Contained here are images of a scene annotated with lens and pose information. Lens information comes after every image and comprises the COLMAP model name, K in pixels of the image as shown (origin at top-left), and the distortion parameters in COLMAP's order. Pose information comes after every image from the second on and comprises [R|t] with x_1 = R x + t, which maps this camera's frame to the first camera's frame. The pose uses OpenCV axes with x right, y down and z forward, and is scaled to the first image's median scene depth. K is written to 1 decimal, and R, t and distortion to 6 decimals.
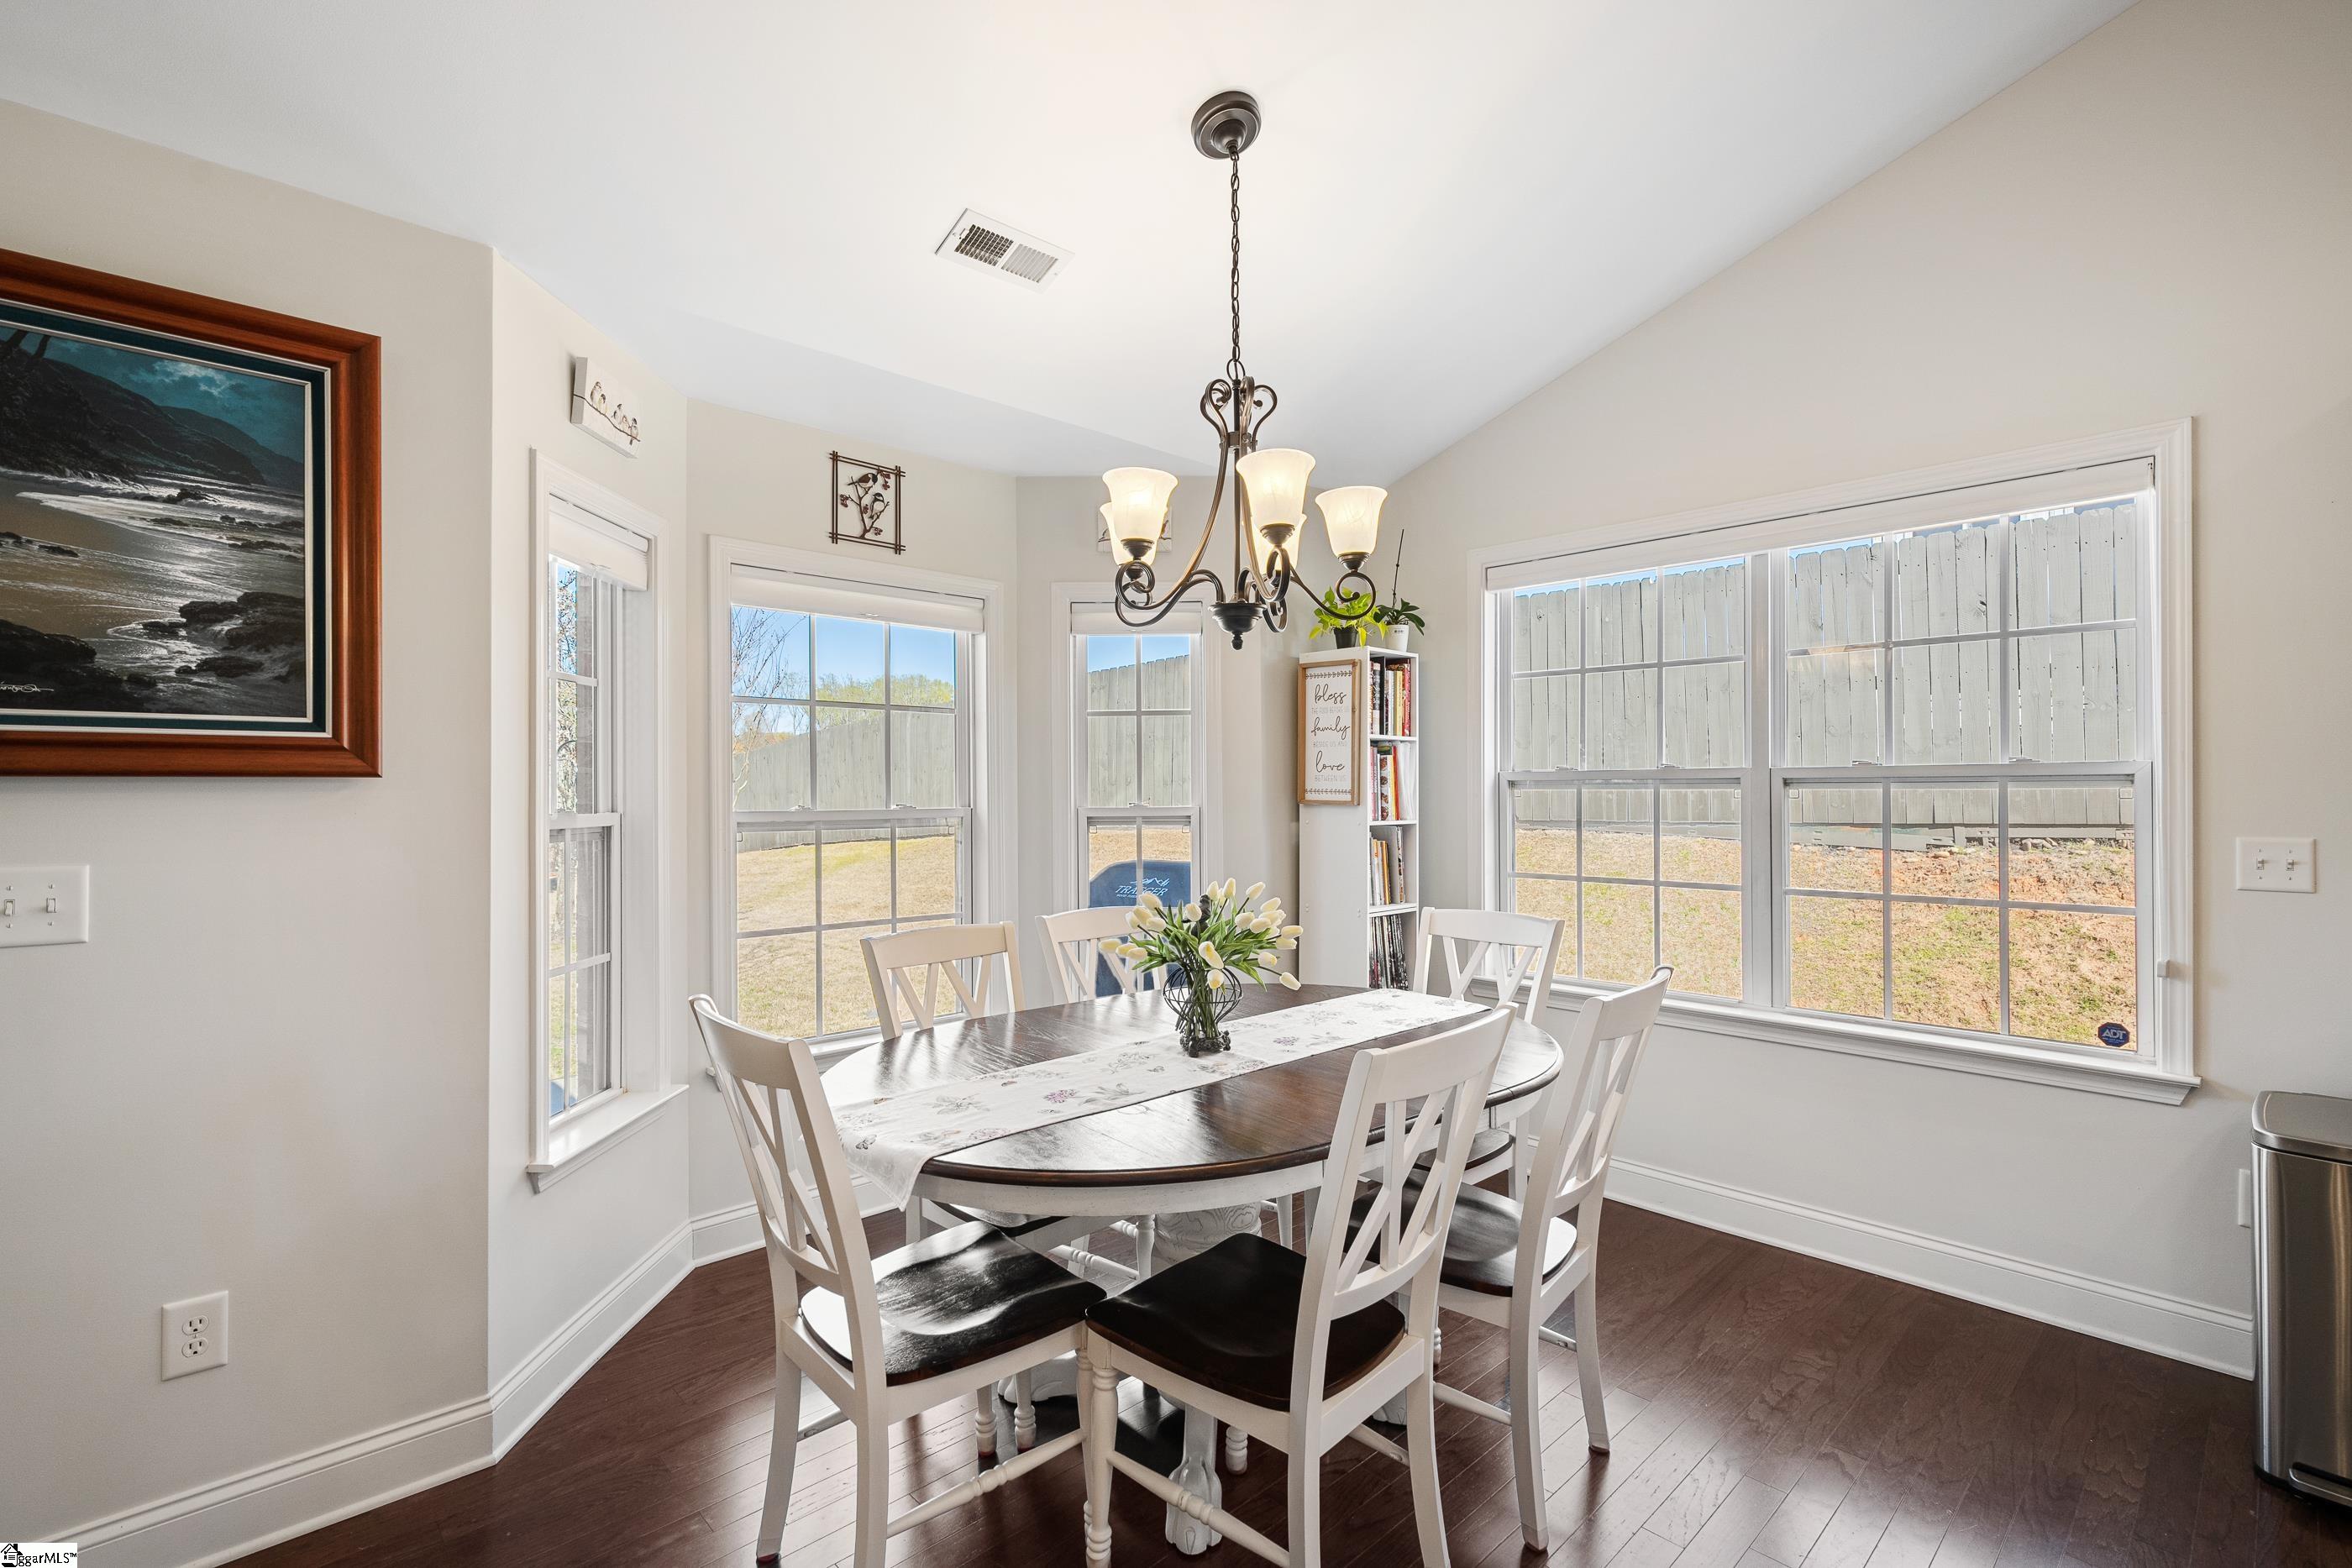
lens RADIAL K [[1058.8, 0, 1164.3], [0, 1058.8, 782.0], [0, 0, 1]] dist [-0.002226, 0.000392]
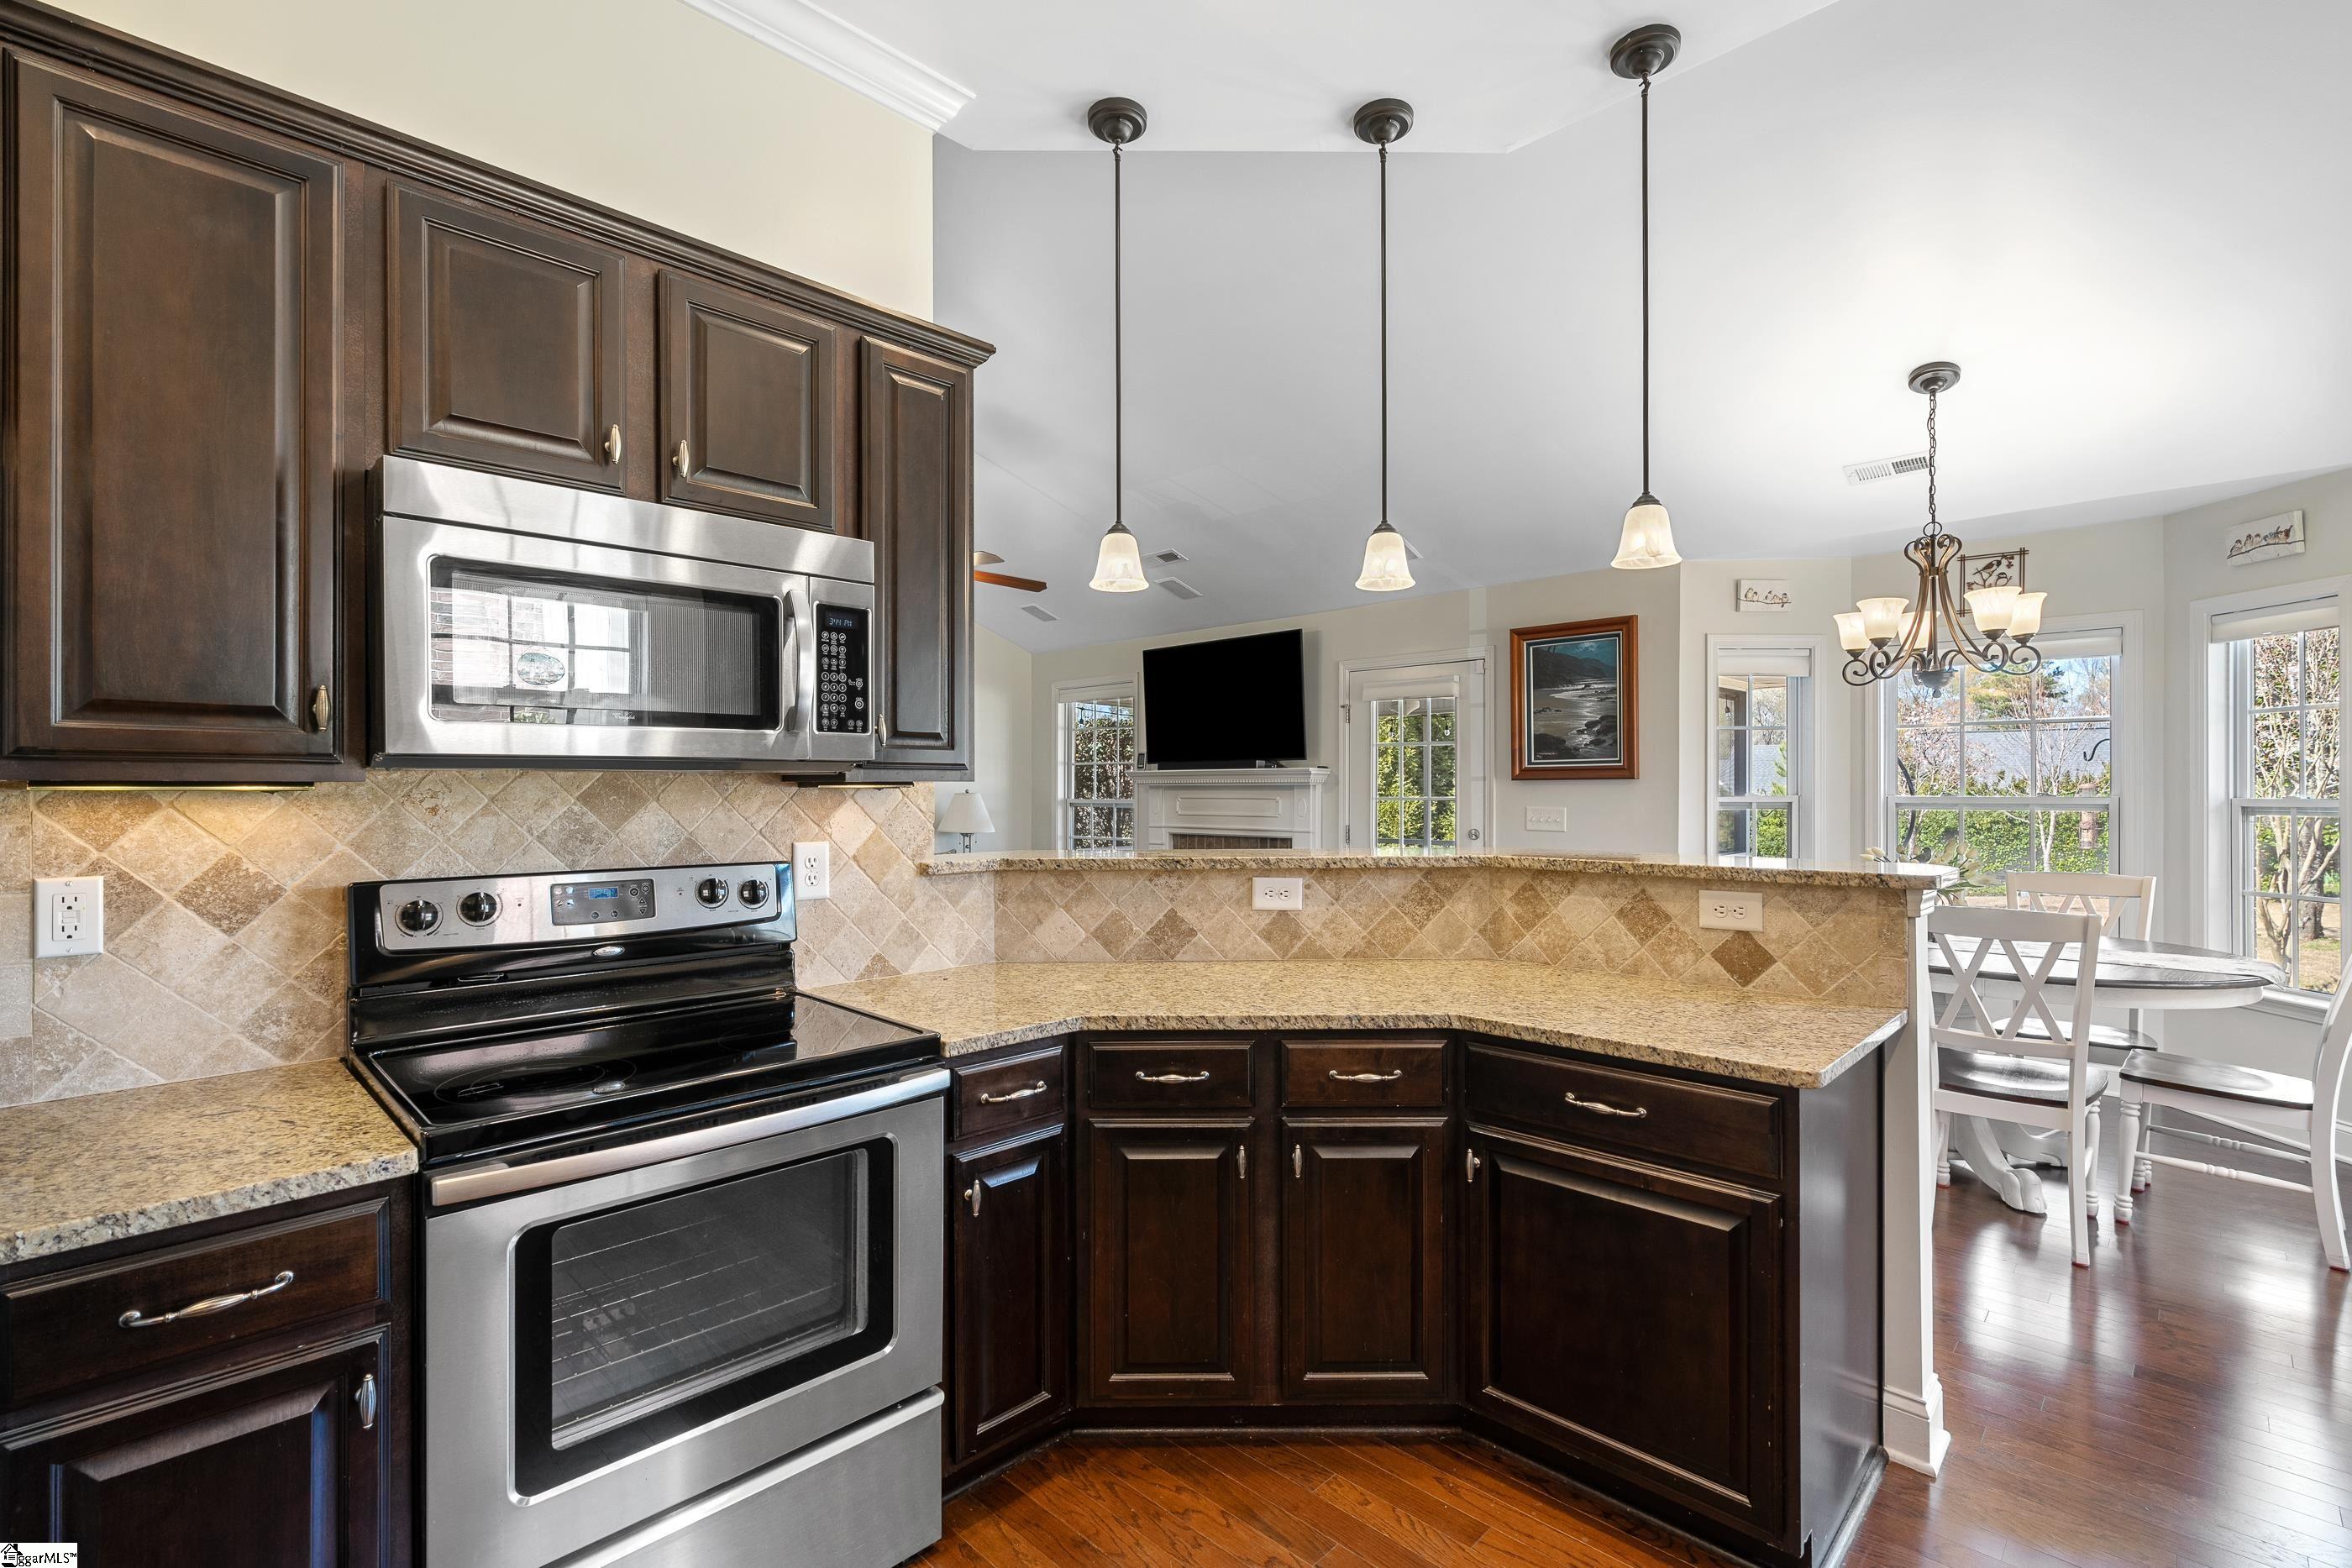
lens RADIAL K [[1054.8, 0, 1169.4], [0, 1054.8, 790.6], [0, 0, 1]] dist [-0.004122, 0.000166]
pose [[0.049709, 0.004904, -0.998752, 1.917317], [0.009846, 0.999937, 0.005400, -0.002170], [0.998715, -0.010102, 0.049657, -0.319595]]
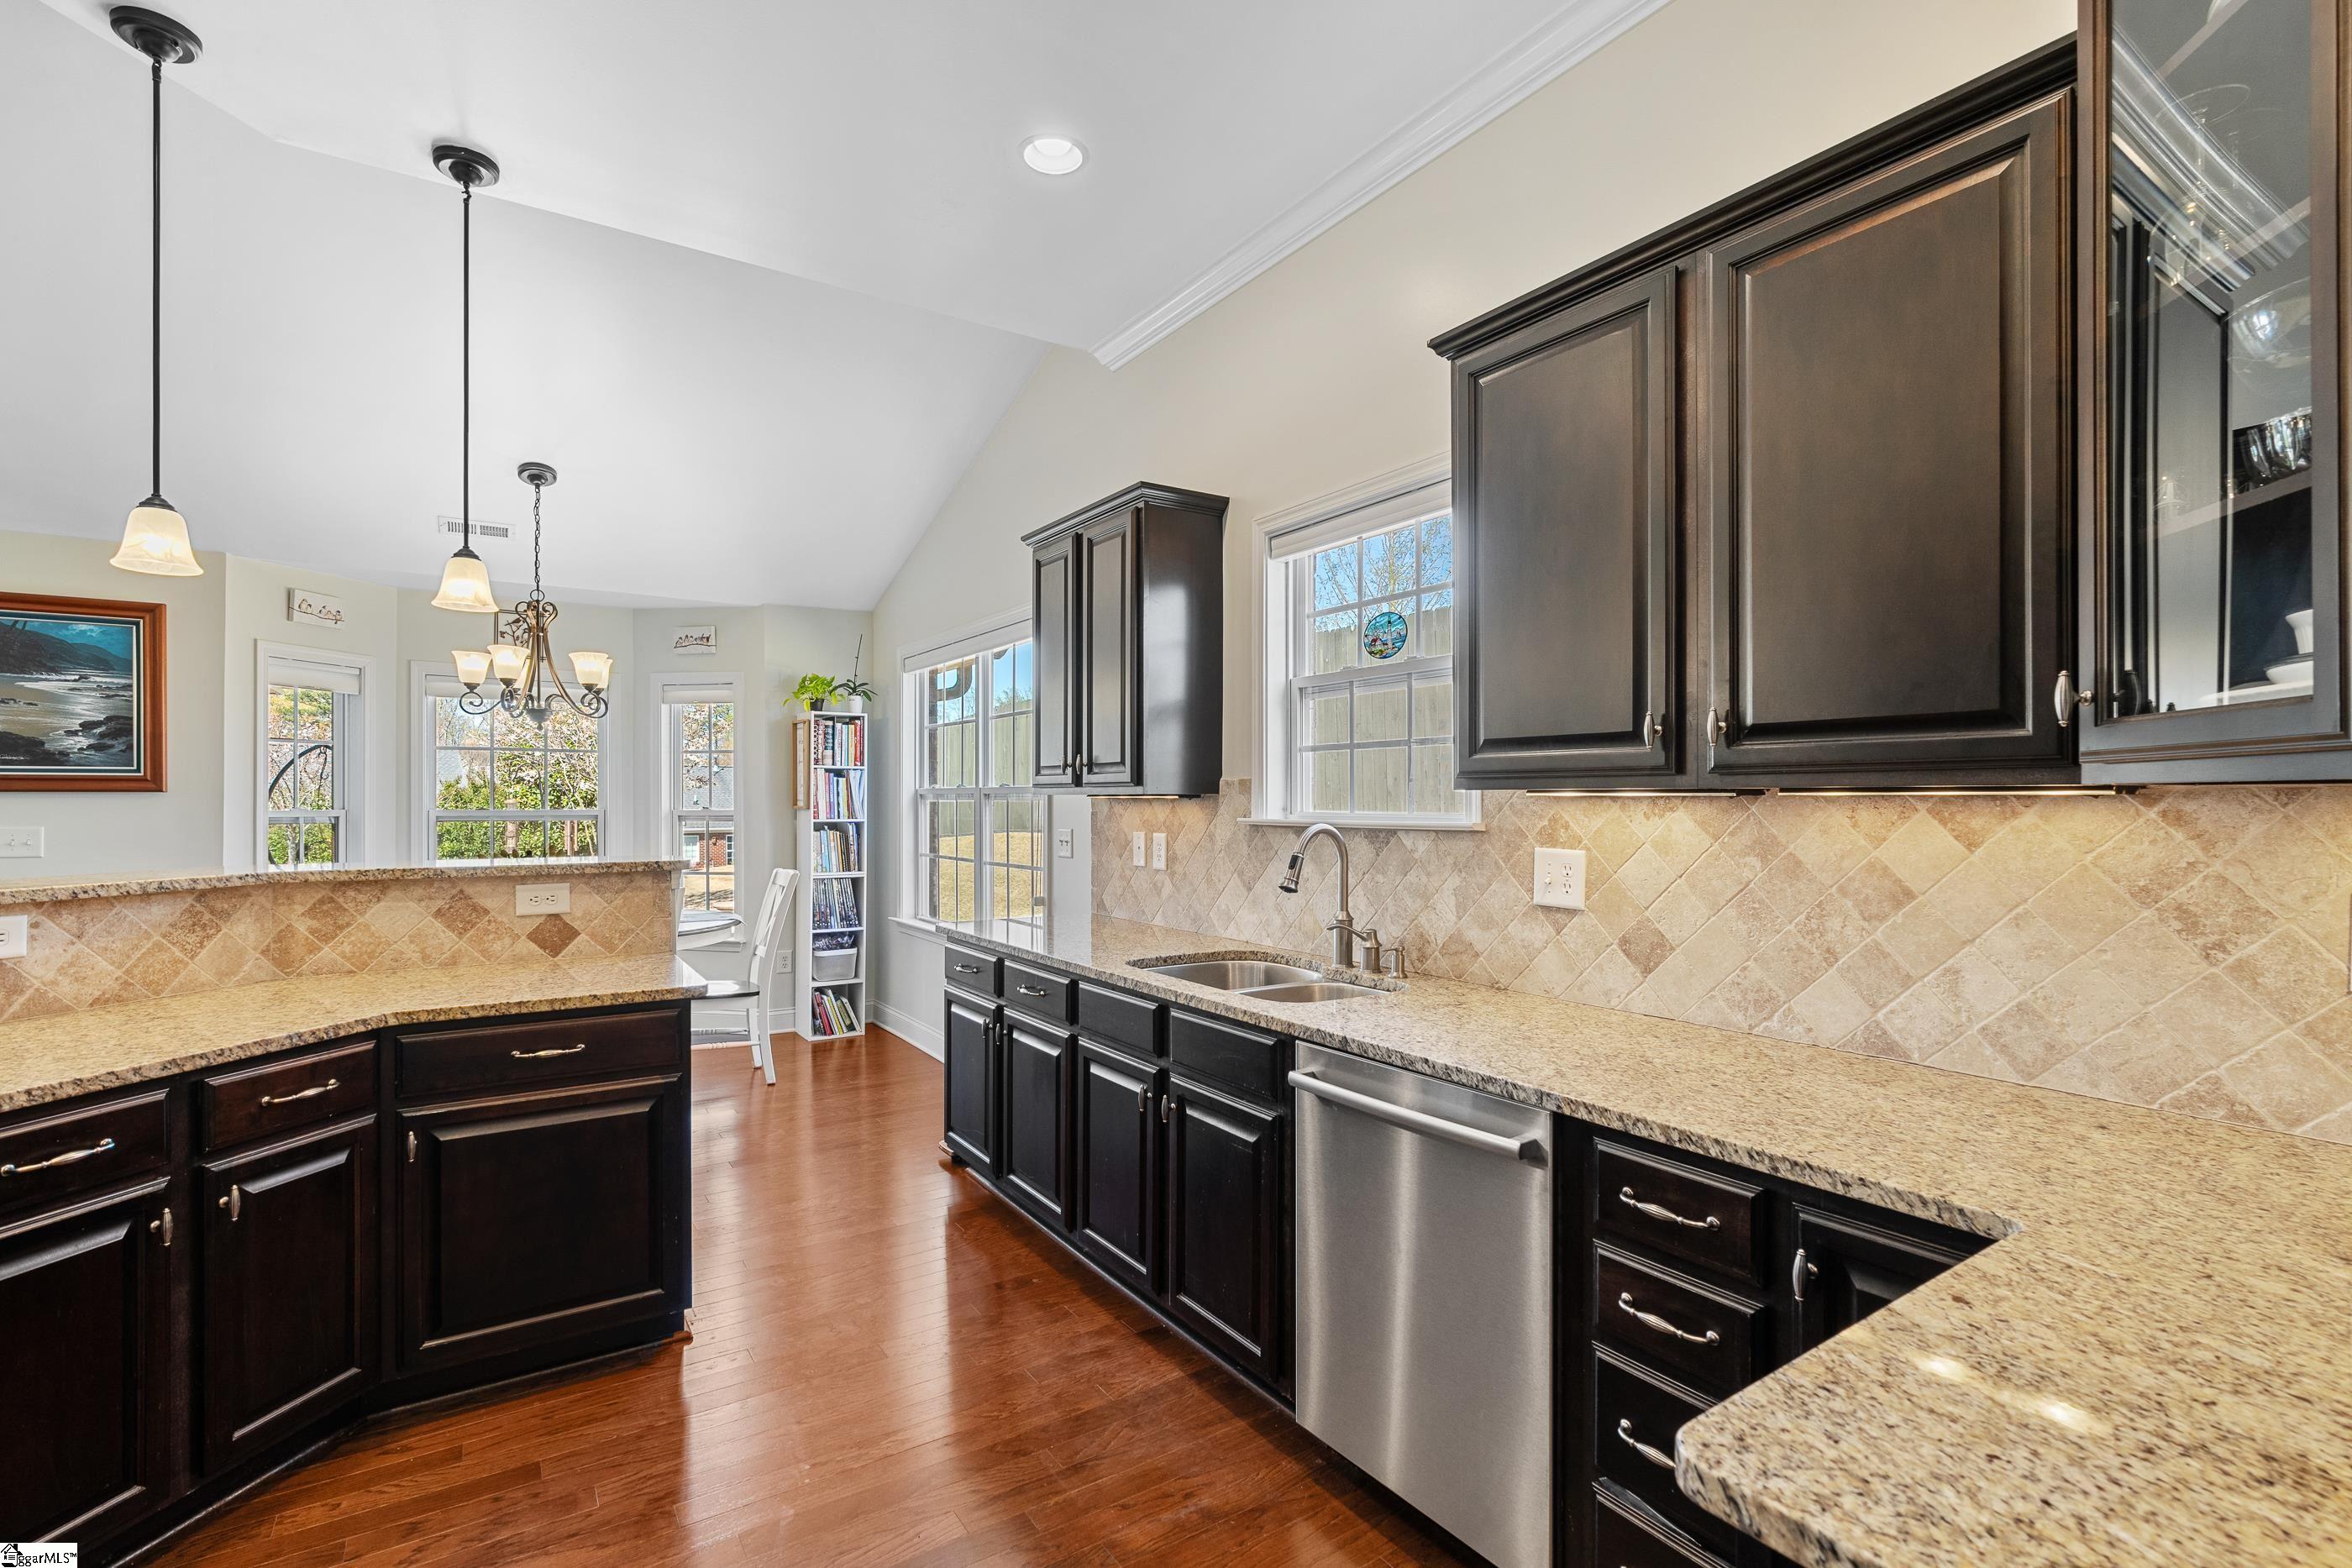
lens RADIAL K [[1054.8, 0, 1169.4], [0, 1054.8, 790.6], [0, 0, 1]] dist [-0.004122, 0.000166]
pose [[0.985946, 0.001237, -0.167057, 1.890640], [-0.001692, 0.999995, -0.002578, -0.006063], [0.167053, 0.002825, 0.985944, -0.943462]]
